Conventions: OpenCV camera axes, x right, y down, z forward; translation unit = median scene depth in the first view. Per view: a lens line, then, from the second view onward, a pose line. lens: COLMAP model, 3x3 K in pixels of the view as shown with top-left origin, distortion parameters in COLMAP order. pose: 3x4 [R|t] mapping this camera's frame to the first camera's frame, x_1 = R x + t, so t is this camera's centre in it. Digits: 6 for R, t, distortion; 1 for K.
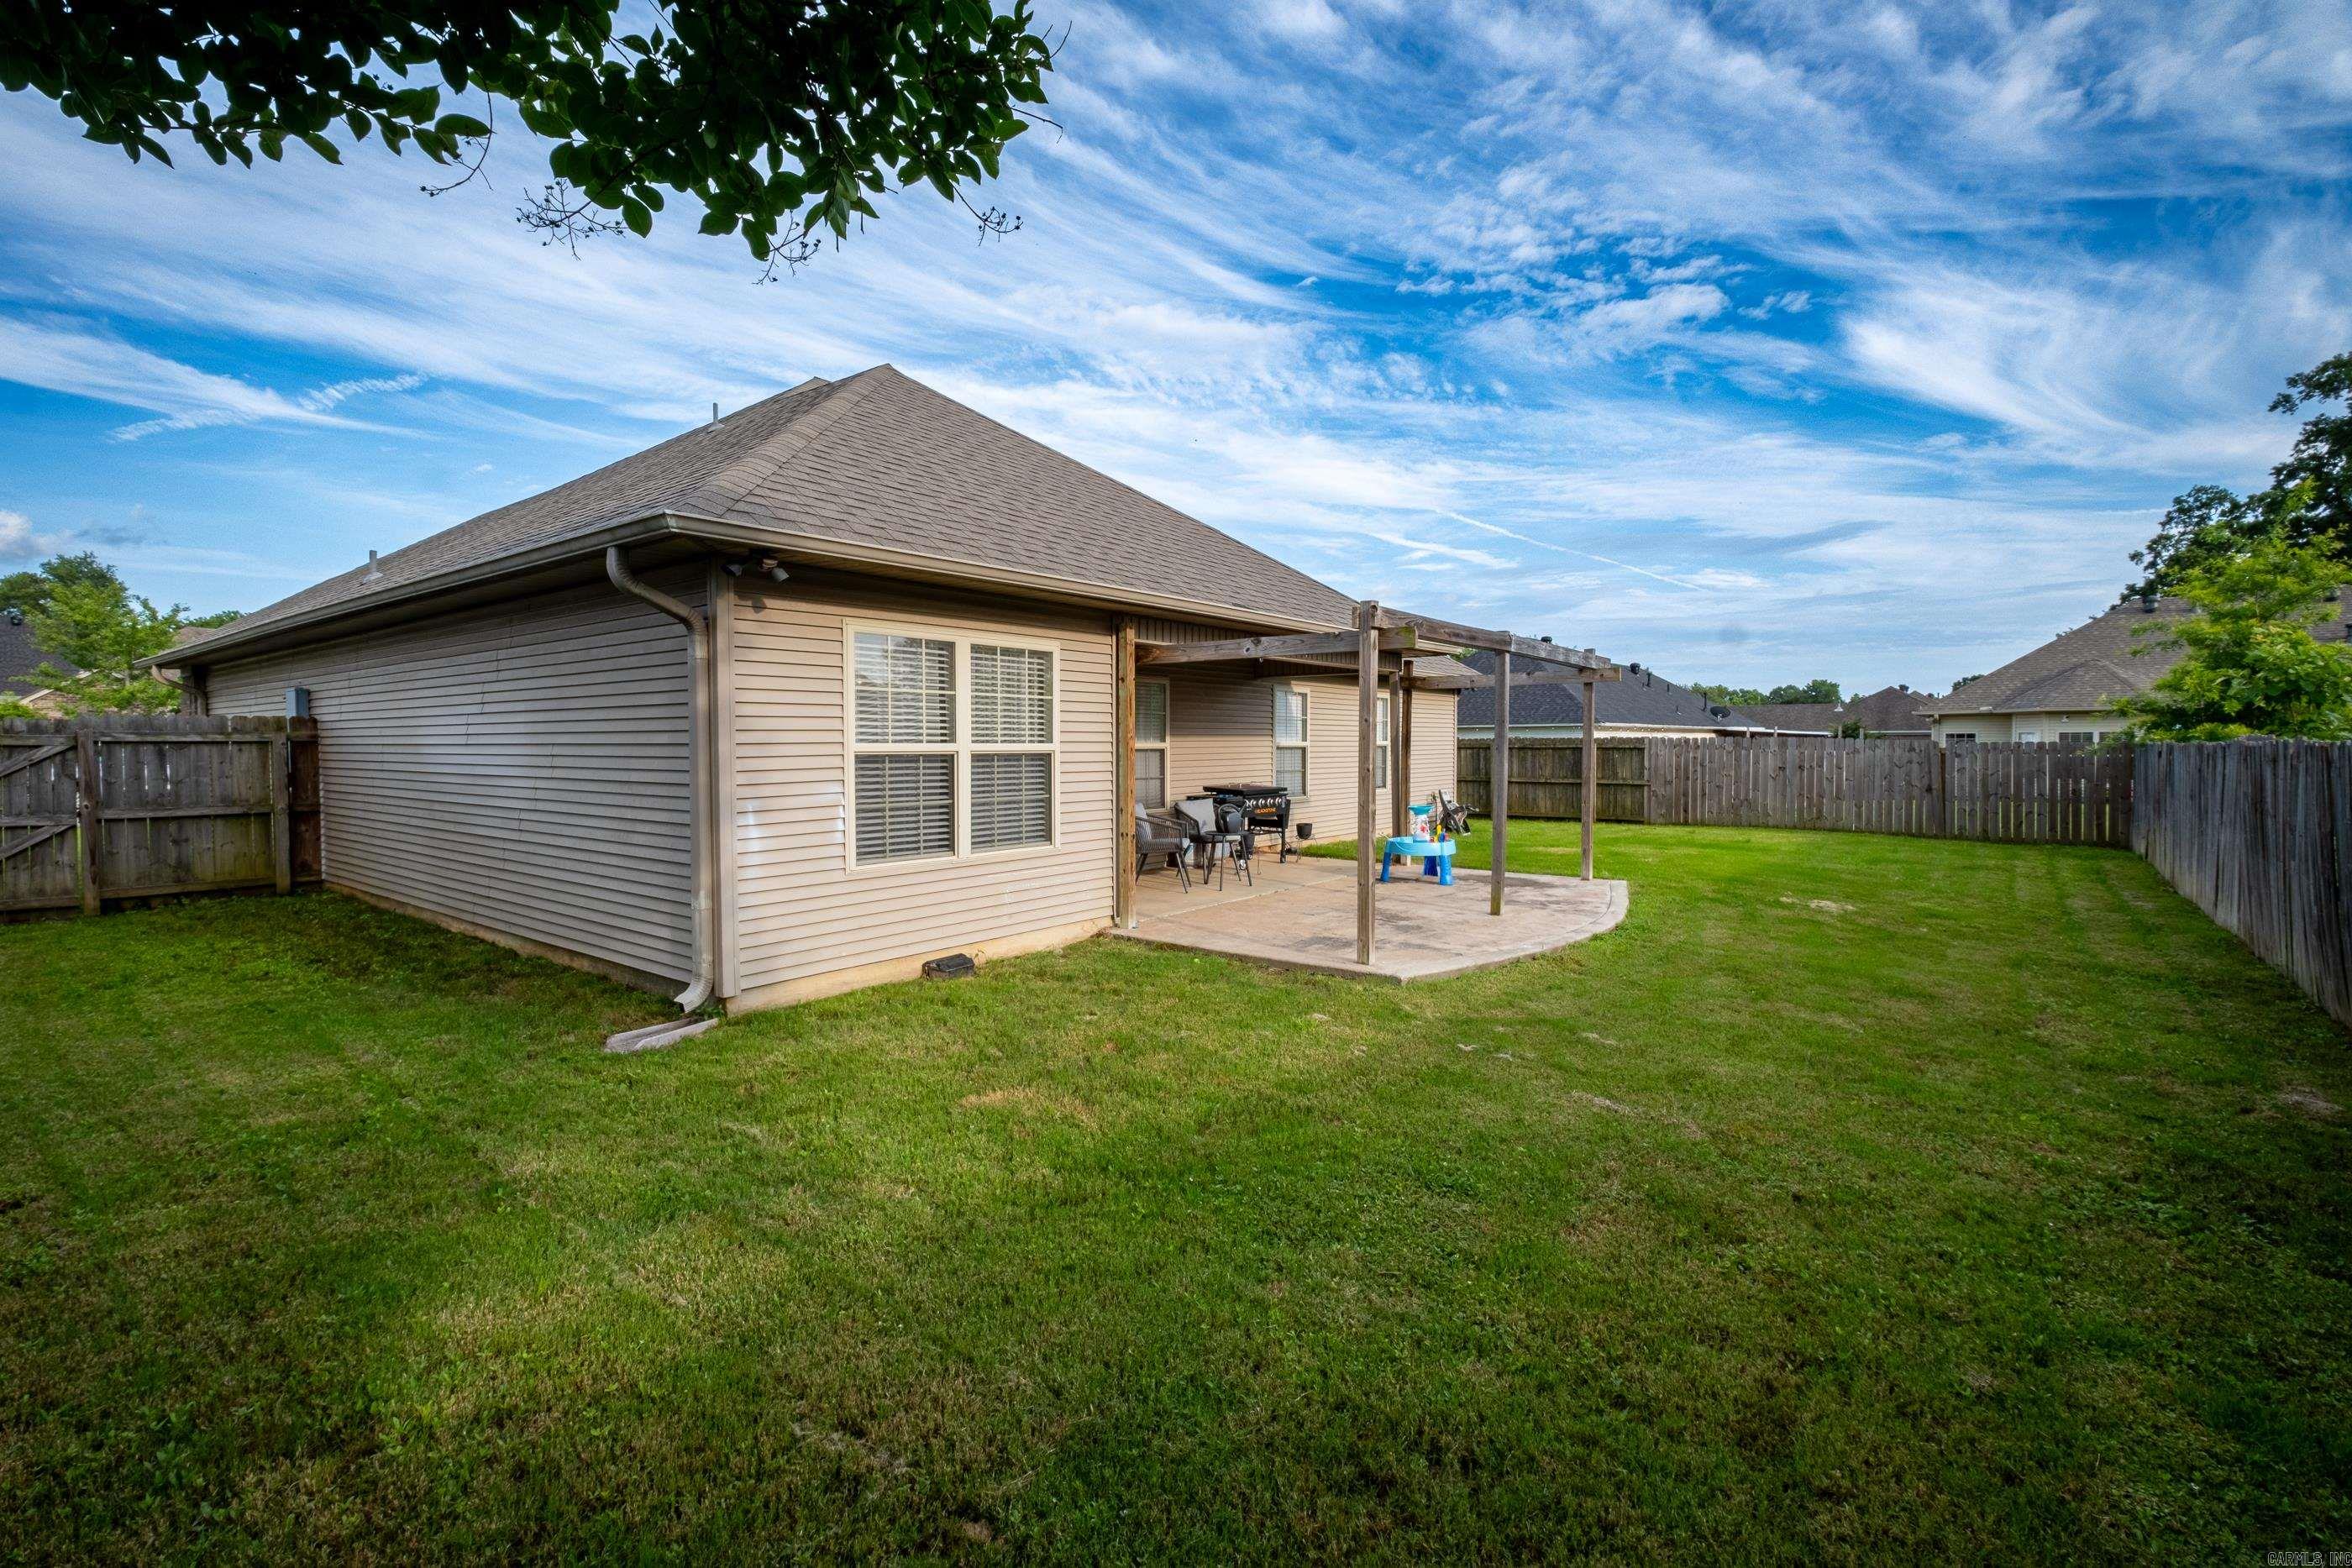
lens RADIAL K [[1063.9, 0, 1175.7], [0, 1063.9, 775.9], [0, 0, 1]] dist [-0.001014, 0.000889]
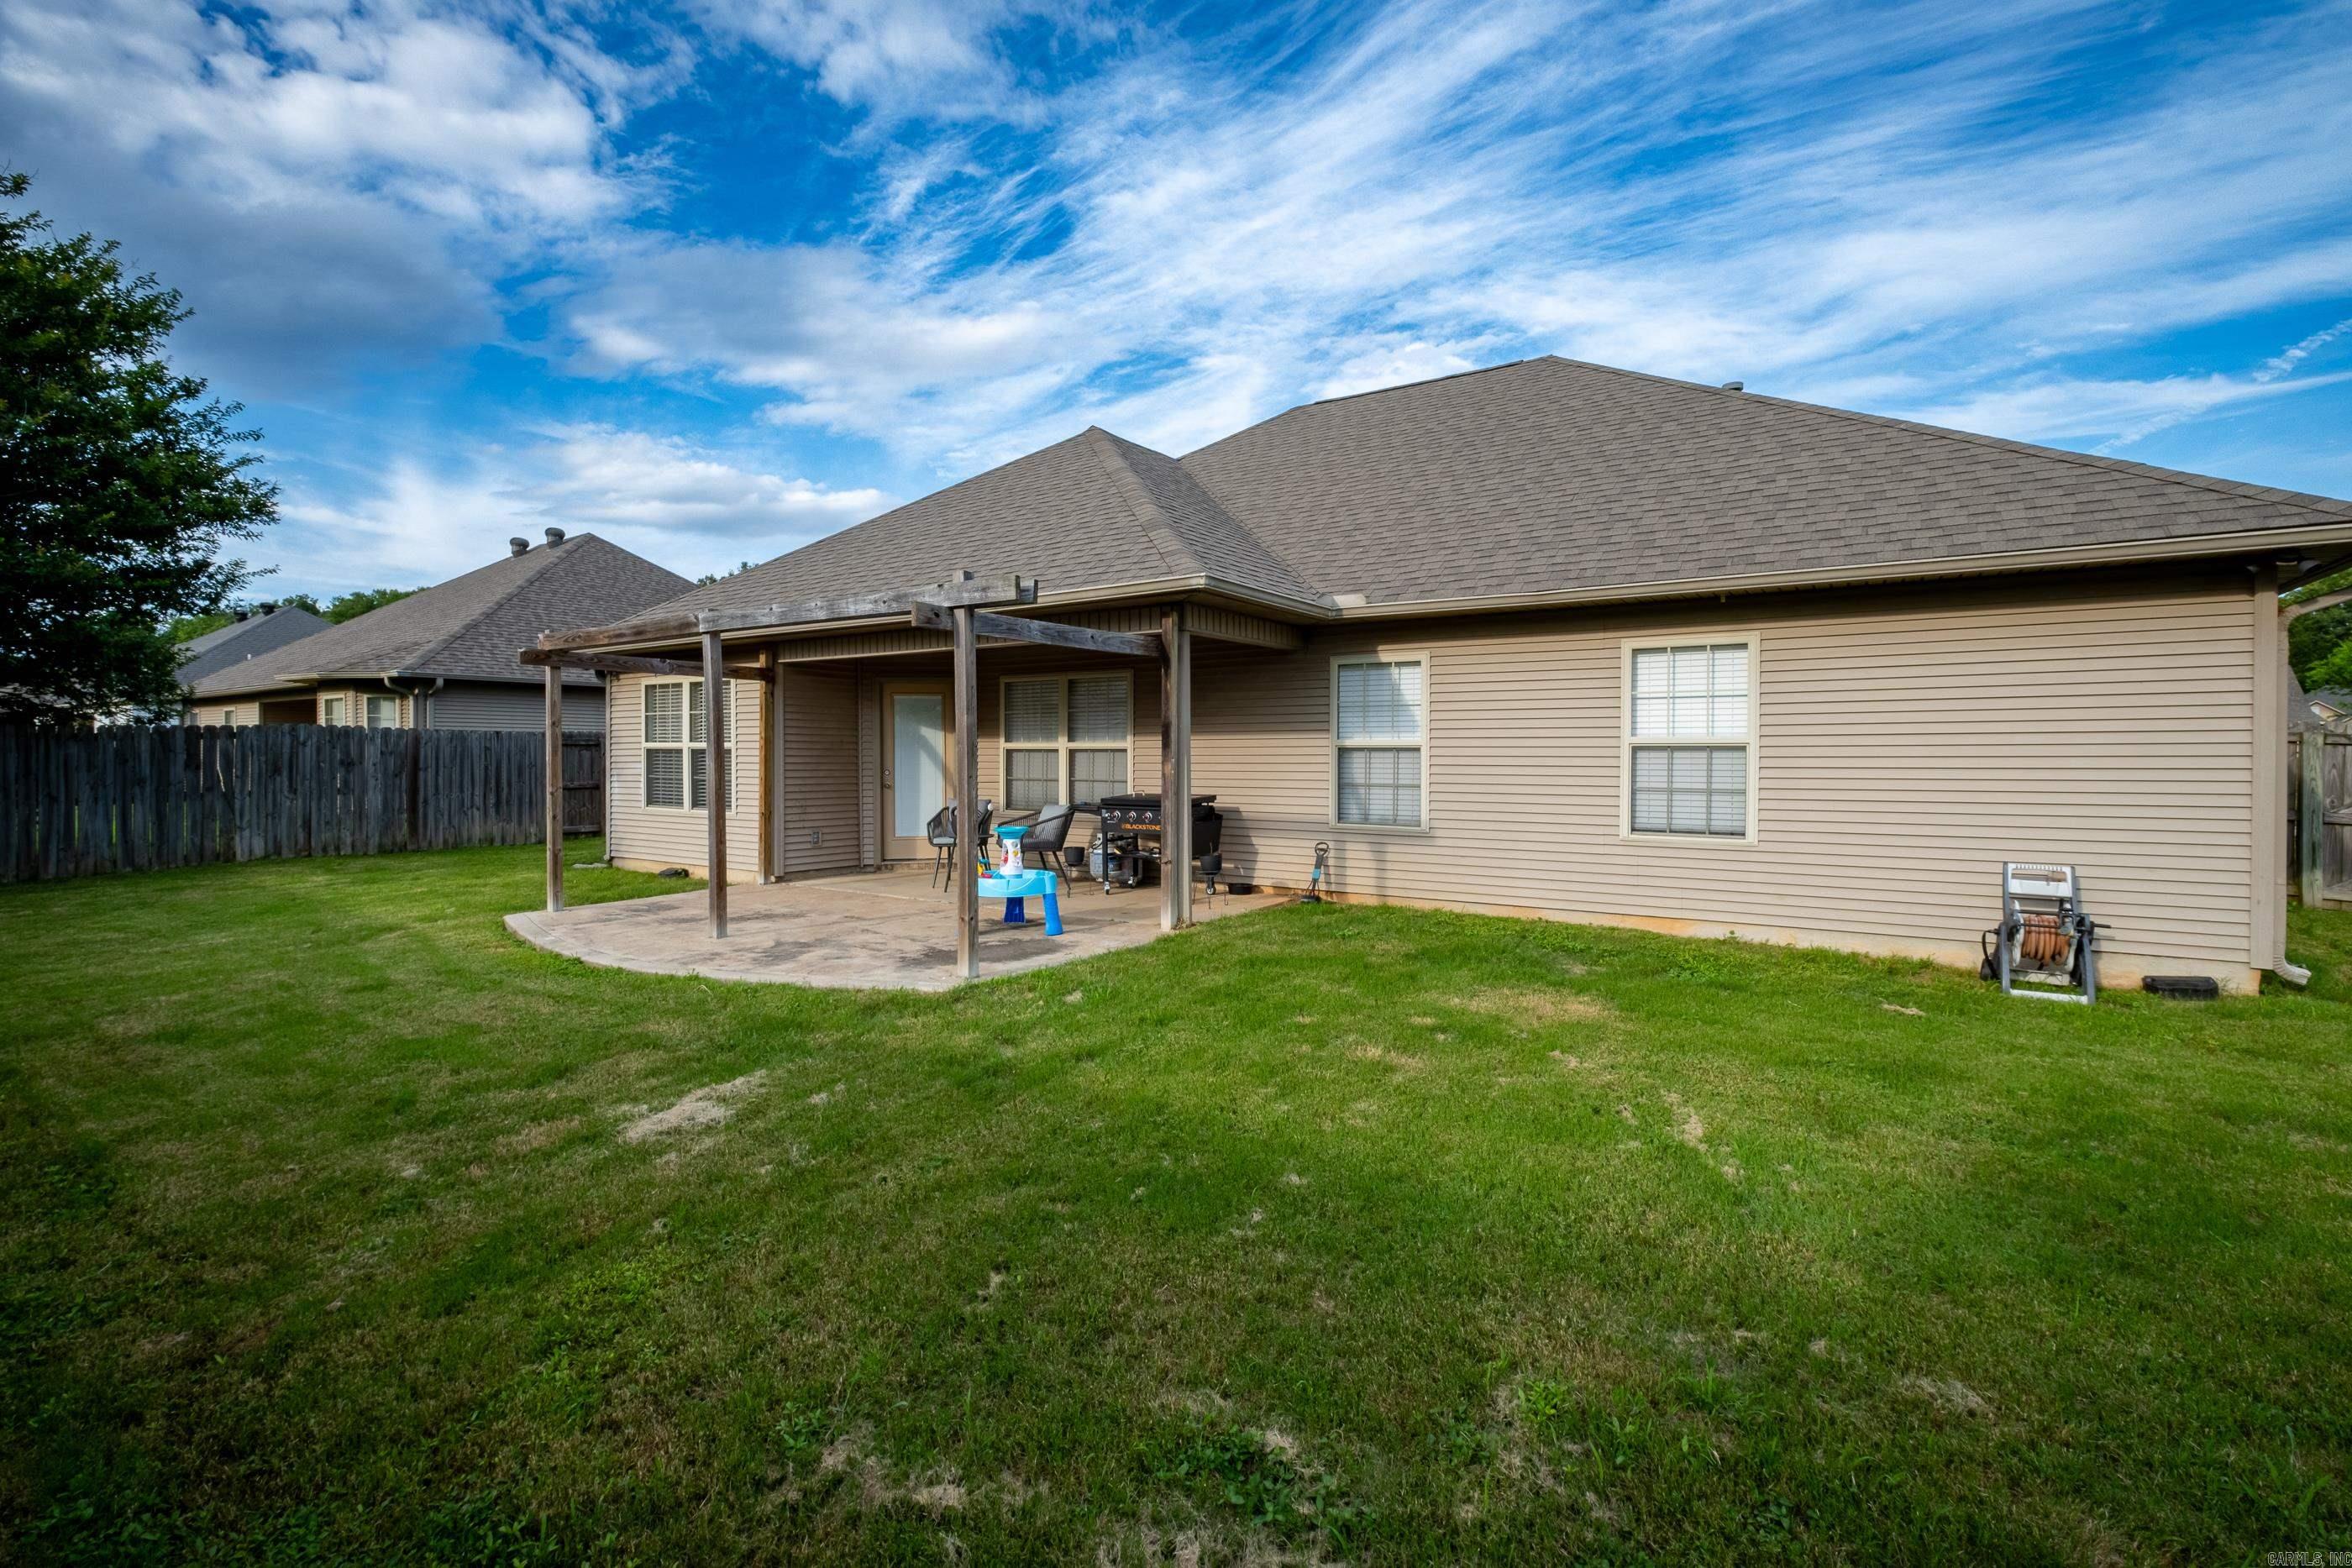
lens RADIAL K [[1063.9, 0, 1182.1], [0, 1063.9, 767.6], [0, 0, 1]] dist [-0.001014, 0.000889]
pose [[0.066099, 0.016712, -0.997673, 1.534372], [-0.032429, 0.999368, 0.014592, -0.041818], [0.997286, 0.031389, 0.066599, 1.685611]]
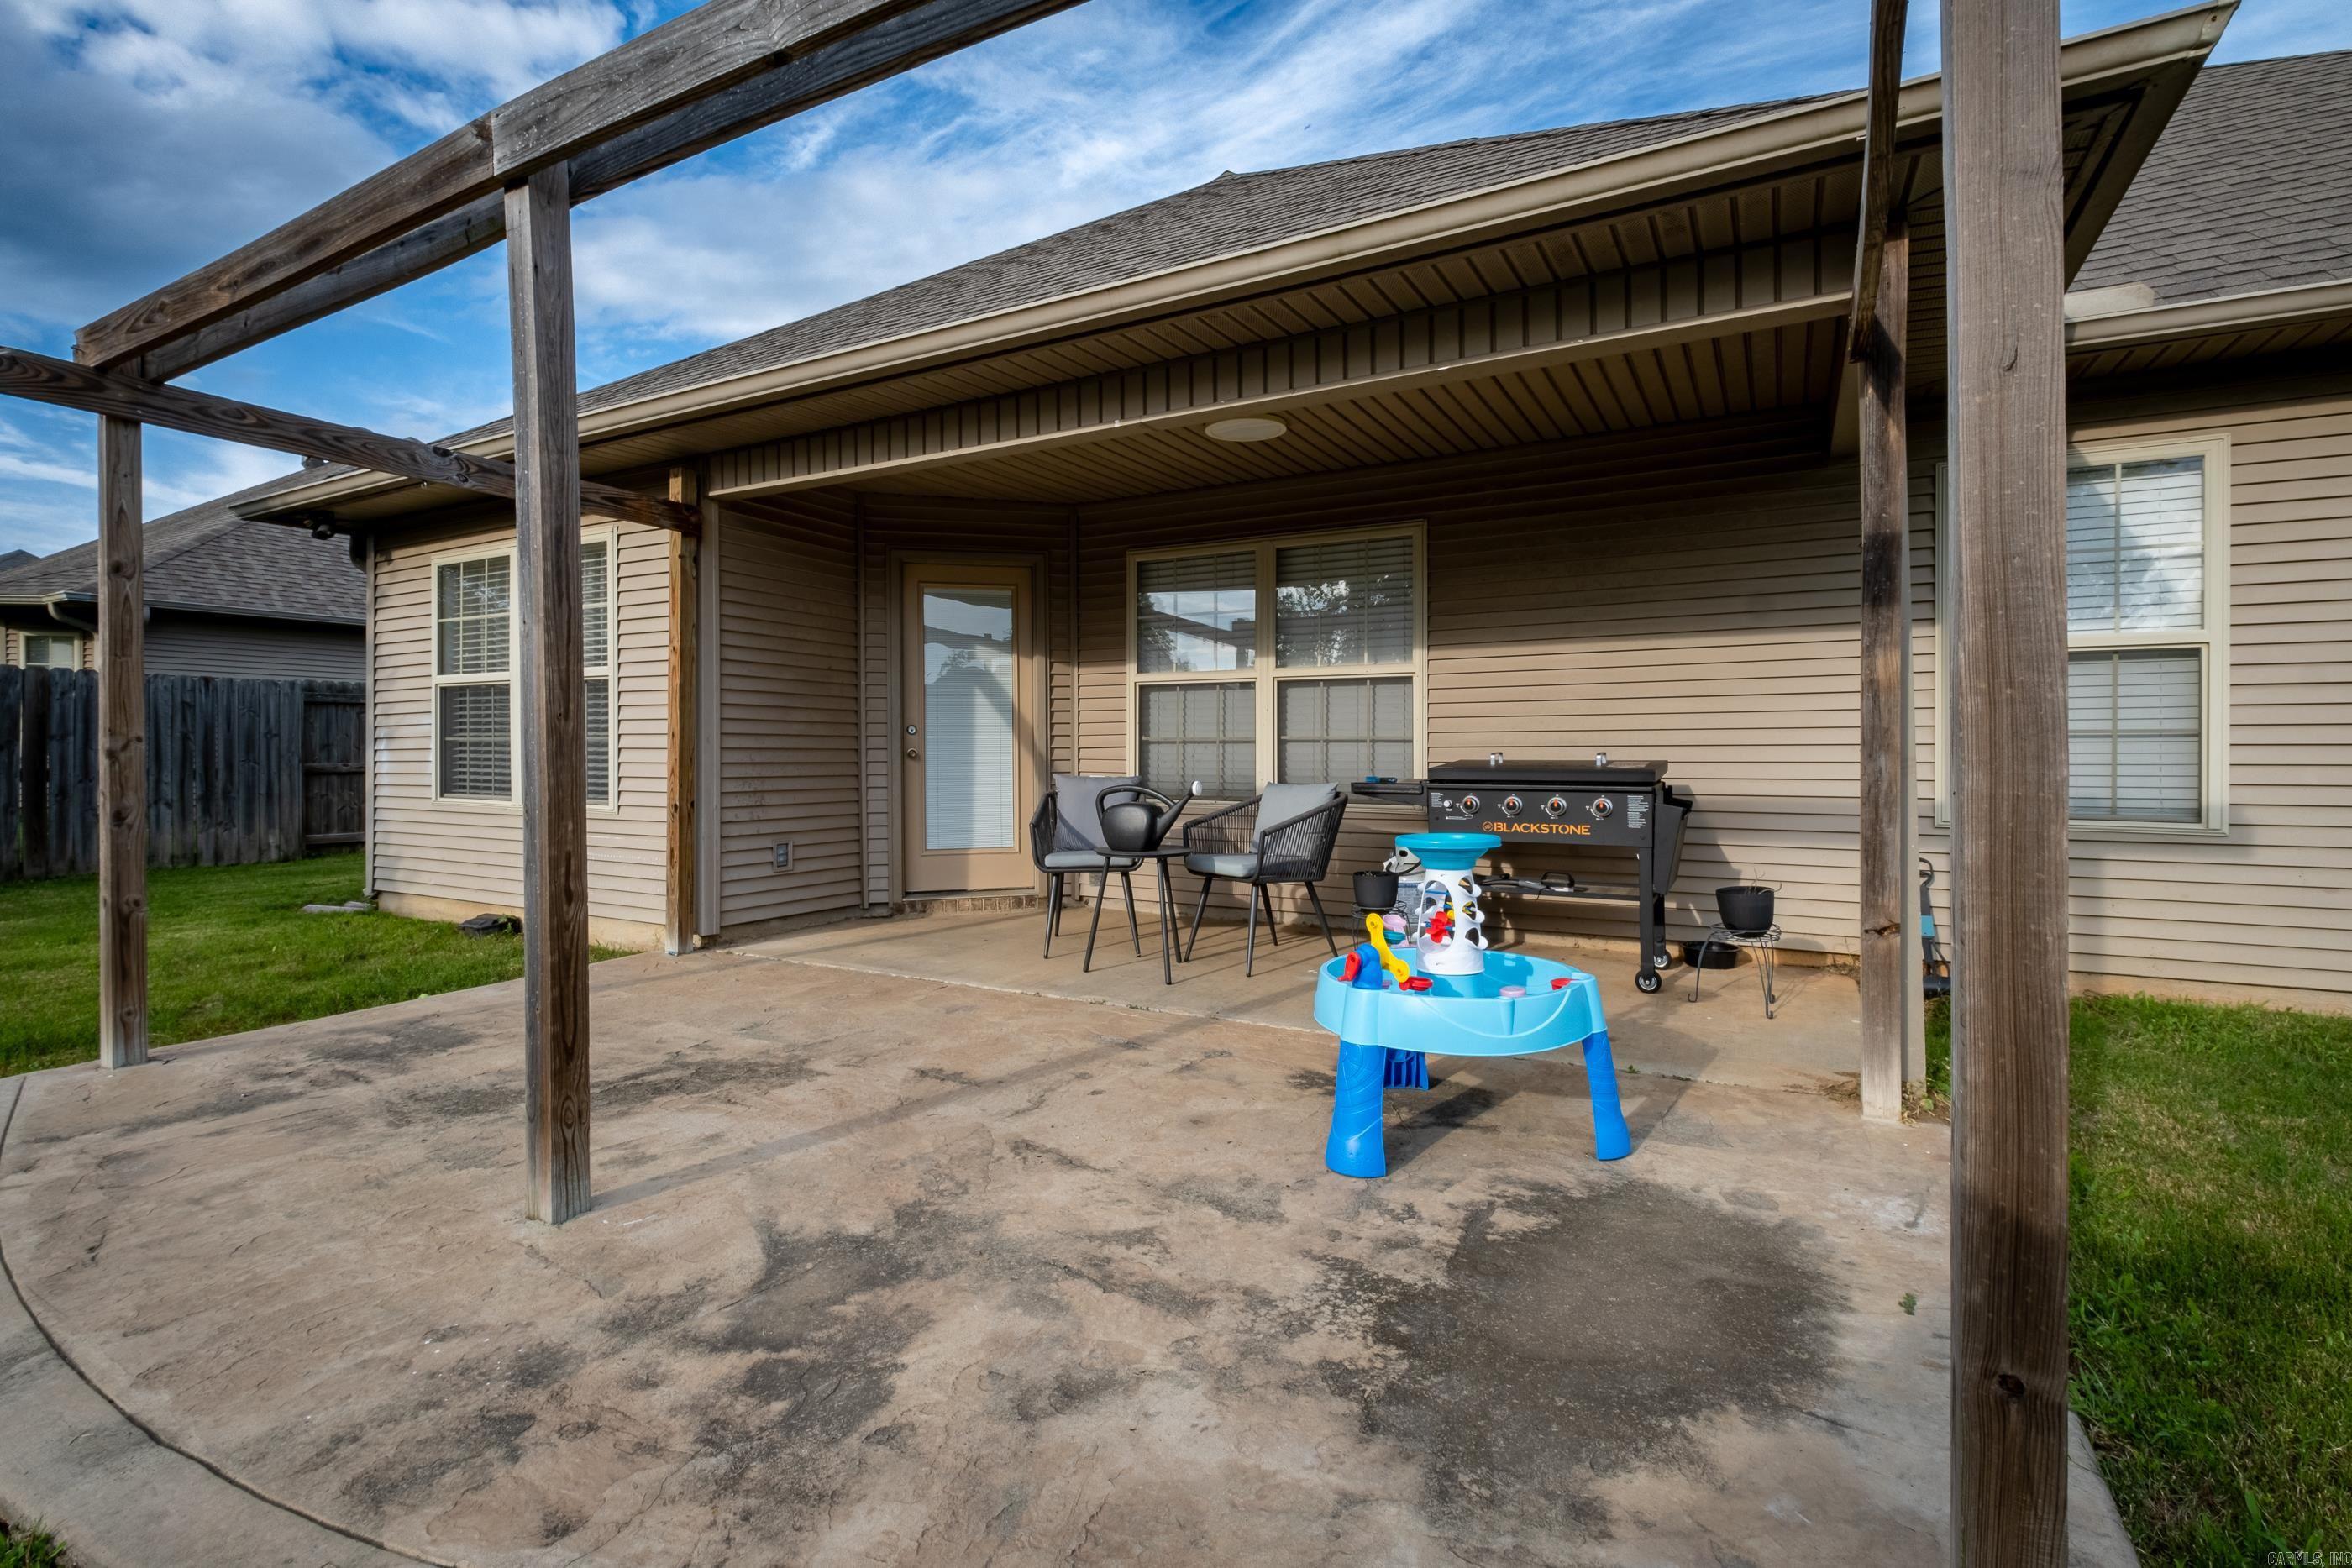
lens RADIAL K [[1063.9, 0, 1178.8], [0, 1063.9, 751.5], [0, 0, 1]] dist [-0.001014, 0.000889]
pose [[0.155614, 0.004944, -0.987806, 0.741645], [-0.029981, 0.999550, 0.000280, 0.017845], [0.987363, 0.029571, 0.155693, 1.413030]]
